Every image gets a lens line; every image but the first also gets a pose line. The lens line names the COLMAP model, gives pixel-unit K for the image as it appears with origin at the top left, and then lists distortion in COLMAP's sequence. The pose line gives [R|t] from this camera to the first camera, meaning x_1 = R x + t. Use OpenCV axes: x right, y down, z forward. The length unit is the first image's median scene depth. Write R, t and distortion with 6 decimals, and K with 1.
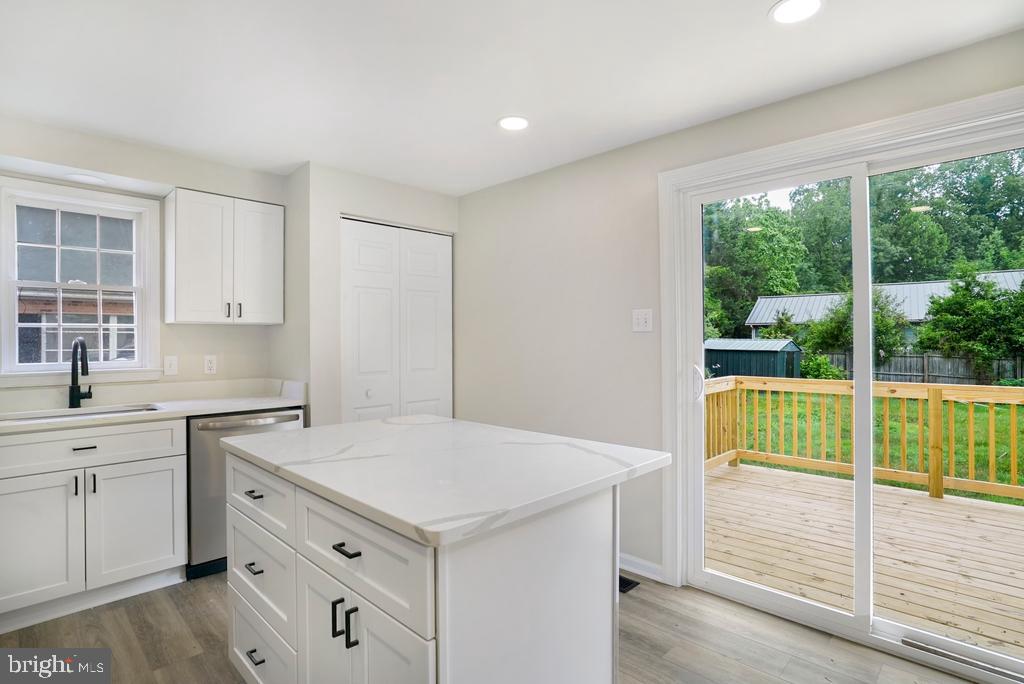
lens RADIAL K [[488.2, 0, 512.4], [0, 488.2, 339.8], [0, 0, 1]] dist [-0.035018, 0.007172]
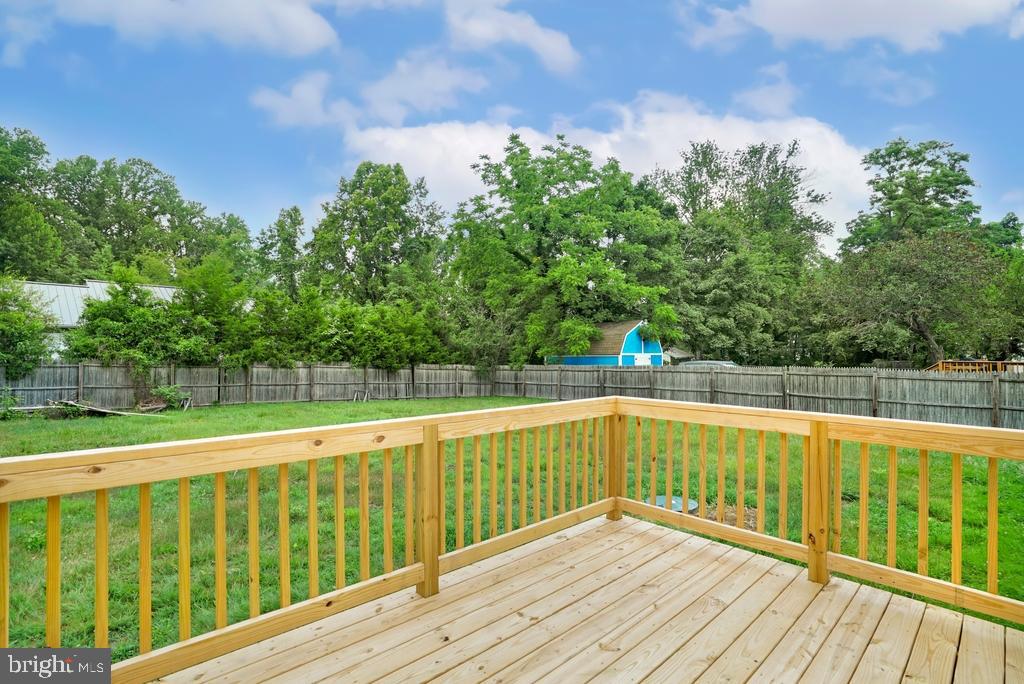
lens RADIAL K [[488.2, 0, 514.3], [0, 488.2, 346.2], [0, 0, 1]] dist [-0.035018, 0.007172]
pose [[0.061109, 0.011531, 0.998065, 0.045820], [-0.009191, 0.999897, -0.010990, 0.000715], [-0.998089, -0.008502, 0.061208, 0.159415]]
